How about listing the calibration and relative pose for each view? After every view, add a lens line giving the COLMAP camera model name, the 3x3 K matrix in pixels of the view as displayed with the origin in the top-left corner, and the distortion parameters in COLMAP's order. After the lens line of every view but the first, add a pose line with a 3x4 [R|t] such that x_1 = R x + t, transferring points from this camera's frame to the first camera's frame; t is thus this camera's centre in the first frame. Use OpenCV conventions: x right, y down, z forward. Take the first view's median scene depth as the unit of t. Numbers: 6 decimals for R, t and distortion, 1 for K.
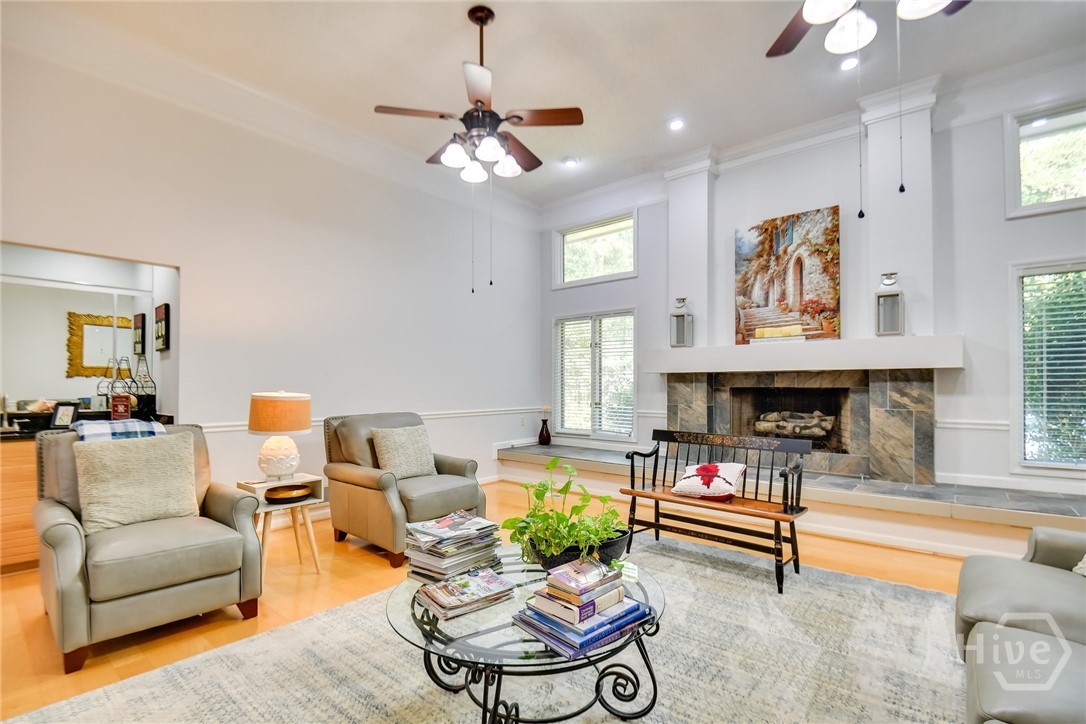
lens RADIAL K [[509.3, 0, 535.6], [0, 509.3, 382.3], [0, 0, 1]] dist [-0.008041, -0.003338]
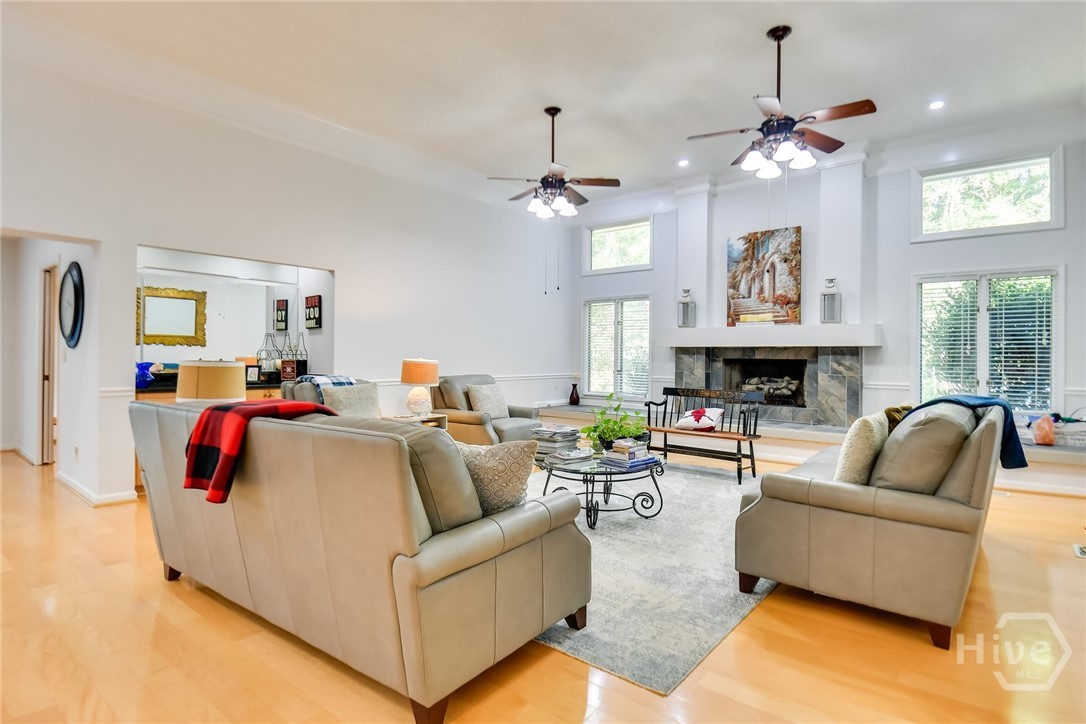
lens RADIAL K [[578.5, 0, 544.1], [0, 578.5, 357.0], [0, 0, 1]] dist [0.000267, 0.001105]
pose [[0.999805, 0.008680, 0.017745, -0.118733], [-0.008833, 0.999925, 0.008512, -0.002863], [-0.017670, -0.008667, 0.999806, -0.548681]]
